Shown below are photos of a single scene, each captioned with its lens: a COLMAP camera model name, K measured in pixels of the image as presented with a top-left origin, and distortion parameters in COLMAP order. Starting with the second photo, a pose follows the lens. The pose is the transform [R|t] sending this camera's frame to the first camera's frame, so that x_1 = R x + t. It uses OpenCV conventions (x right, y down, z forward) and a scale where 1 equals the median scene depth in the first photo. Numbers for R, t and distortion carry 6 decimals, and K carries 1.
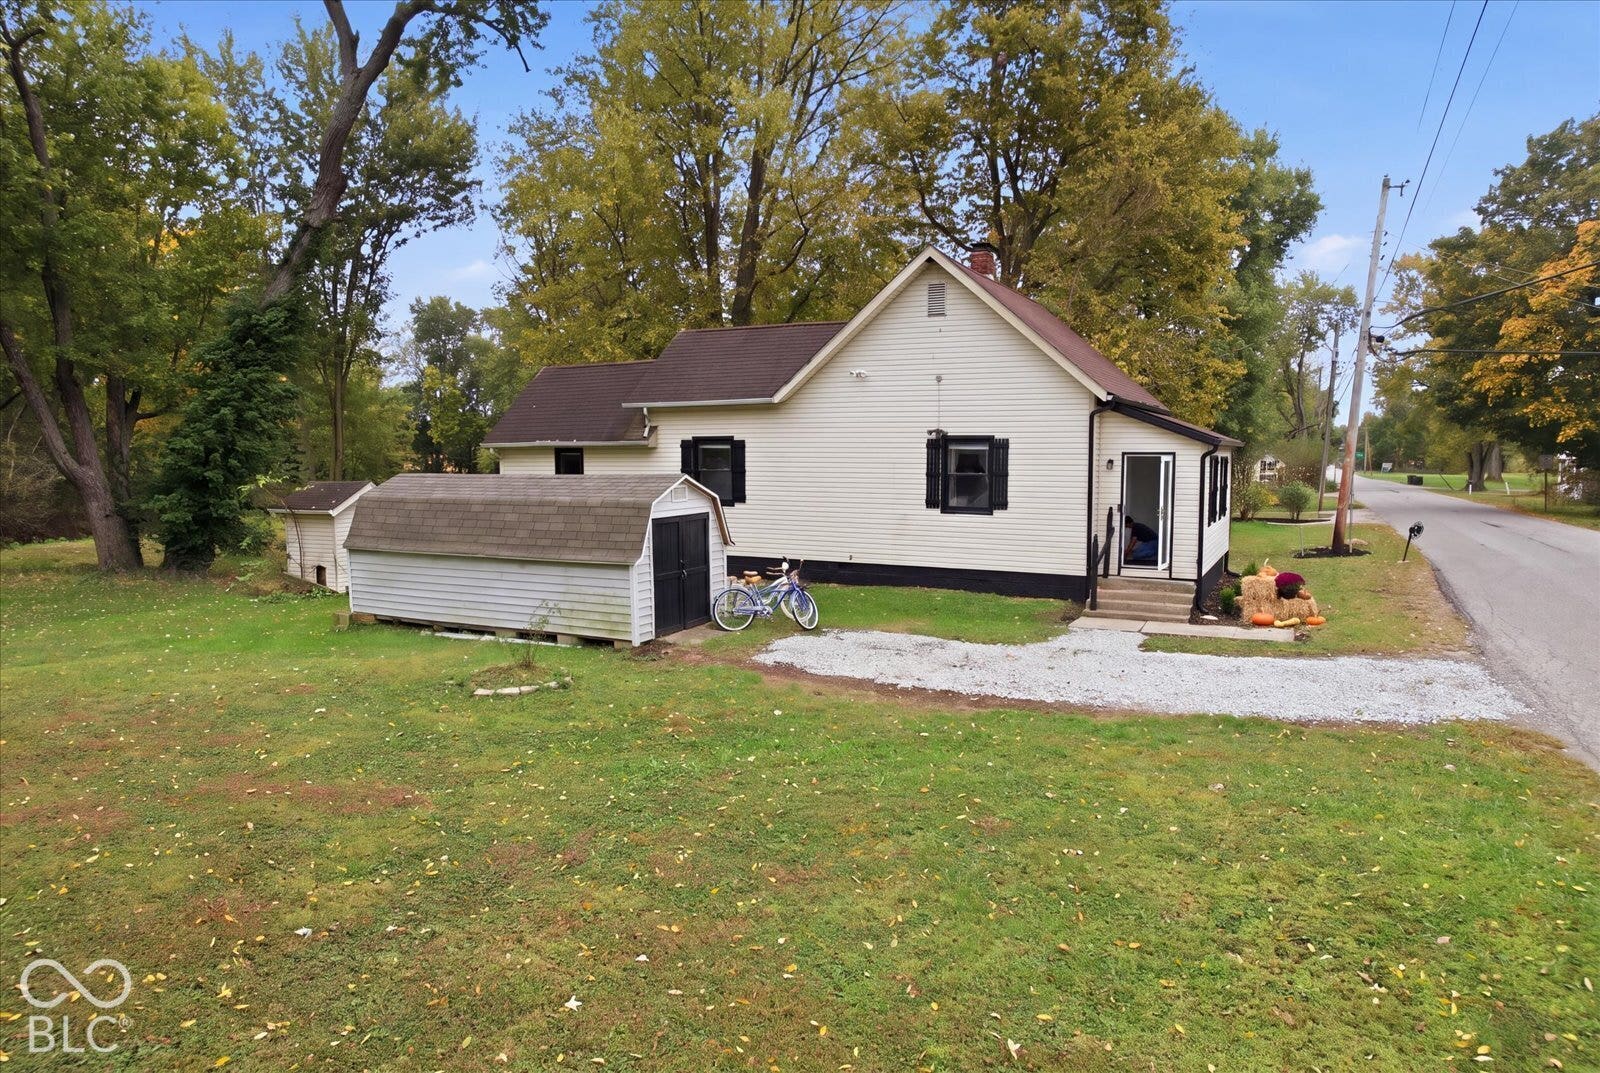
lens RADIAL K [[1021.6, 0, 803.2], [0, 1021.6, 537.0], [0, 0, 1]] dist [-0.065911, 0.058230]
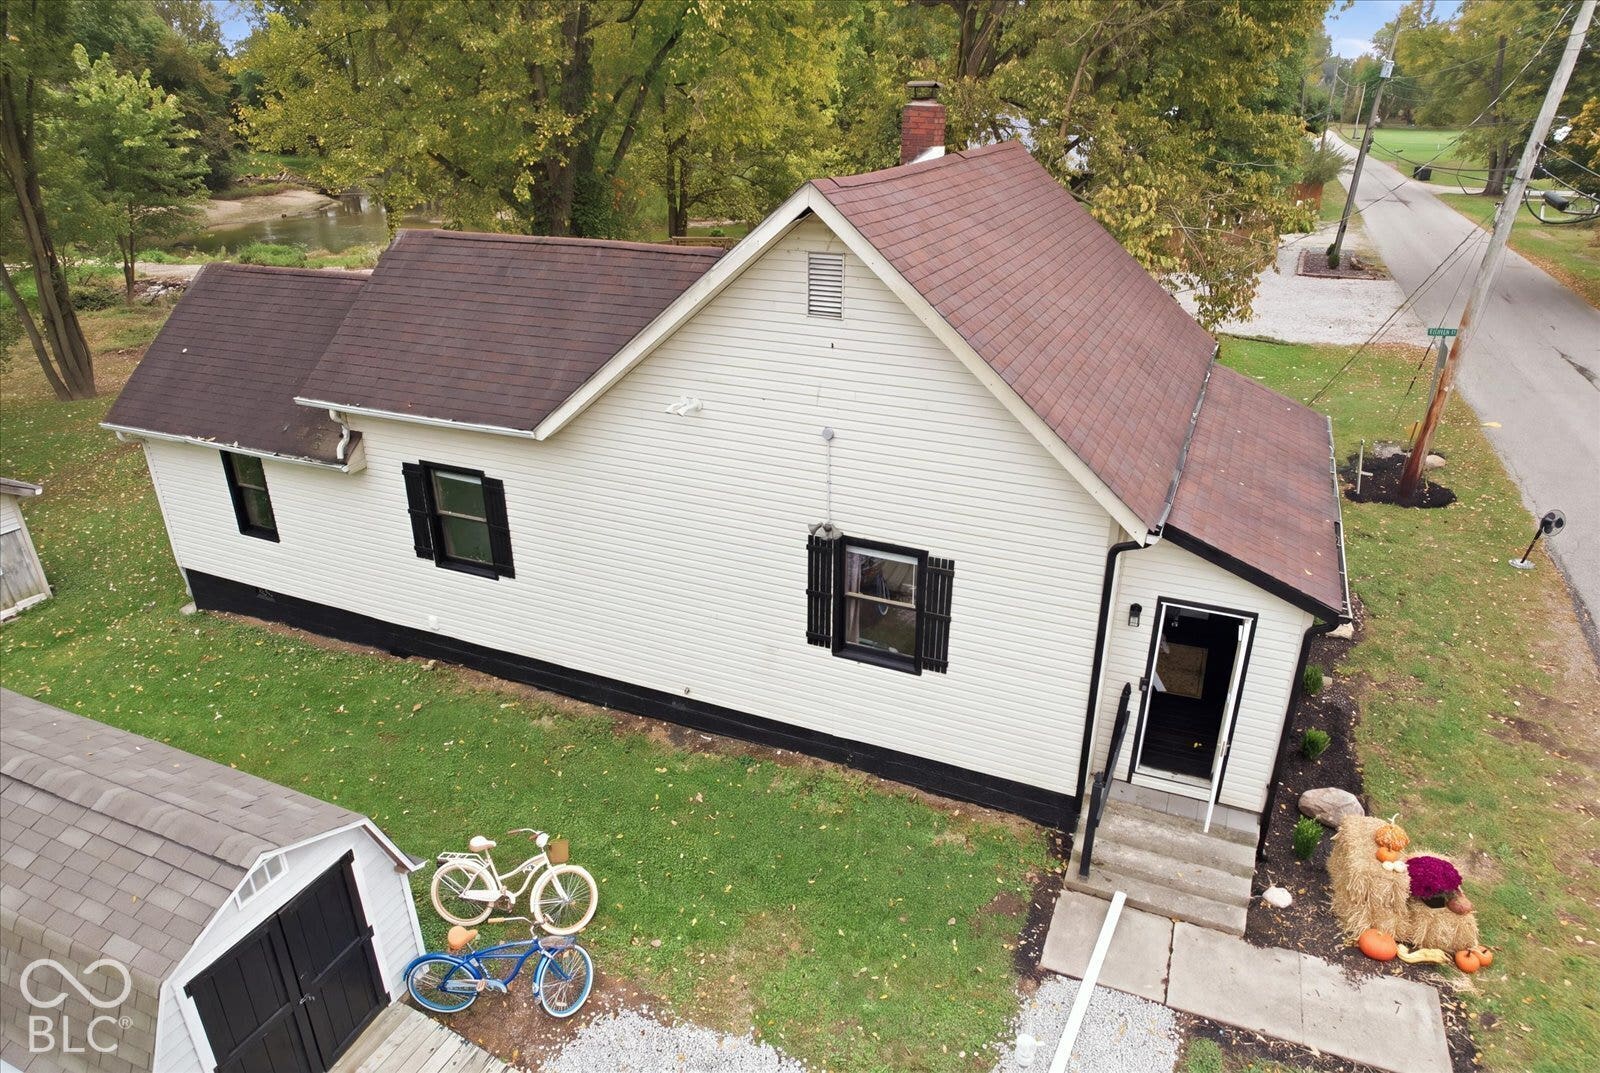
lens RADIAL K [[1021.6, 0, 803.2], [0, 1021.6, 537.0], [0, 0, 1]] dist [-0.065911, 0.058230]
pose [[0.998559, -0.025577, 0.047182, 0.094137], [0.007969, 0.940055, 0.340928, -0.287764], [-0.053074, -0.340061, 0.938905, 0.488639]]
